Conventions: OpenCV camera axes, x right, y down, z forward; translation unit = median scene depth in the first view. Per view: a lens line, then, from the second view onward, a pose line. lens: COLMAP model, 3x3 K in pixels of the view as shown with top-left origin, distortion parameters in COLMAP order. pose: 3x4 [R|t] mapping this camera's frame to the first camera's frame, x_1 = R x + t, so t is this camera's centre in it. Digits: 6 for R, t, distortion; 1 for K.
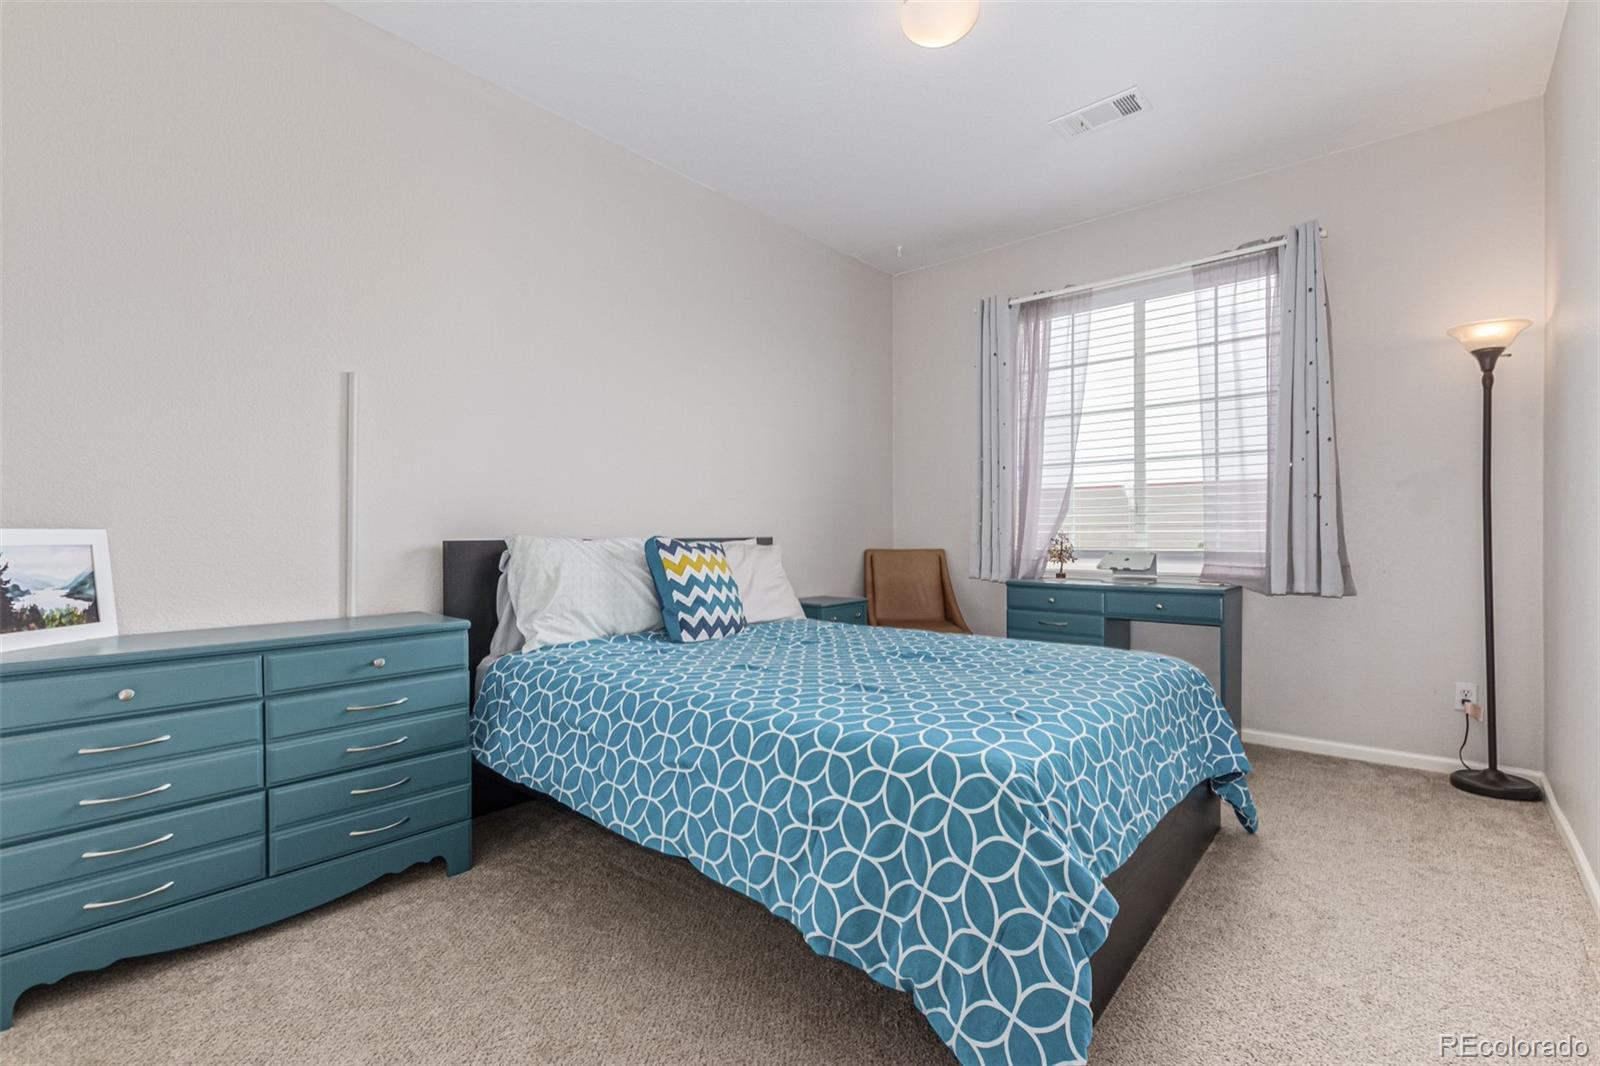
lens RADIAL K [[757.2, 0, 789.3], [0, 757.2, 537.3], [0, 0, 1]] dist [0.005301, 0.000143]
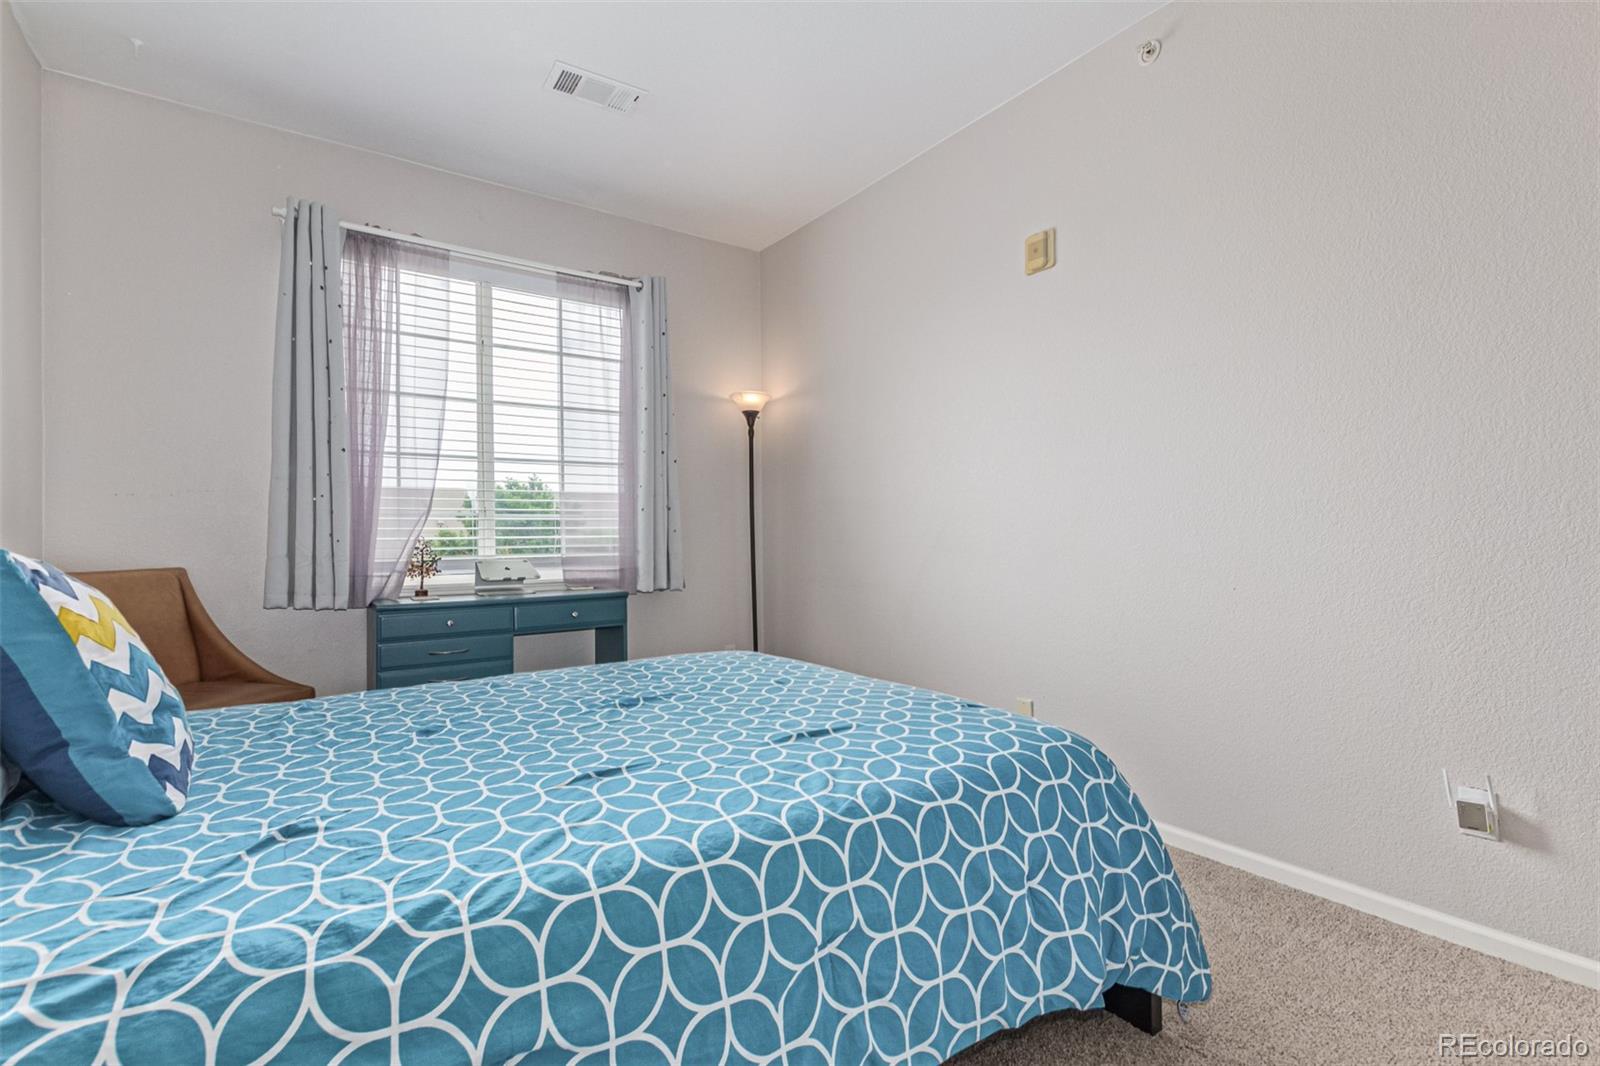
lens RADIAL K [[751.6, 0, 808.9], [0, 751.6, 534.7], [0, 0, 1]] dist [0.014806, -0.007828]
pose [[0.225576, 0.003580, 0.974219, -0.354507], [0.010486, 0.999926, -0.006103, -0.002244], [-0.974169, 0.011593, 0.225522, 0.452304]]
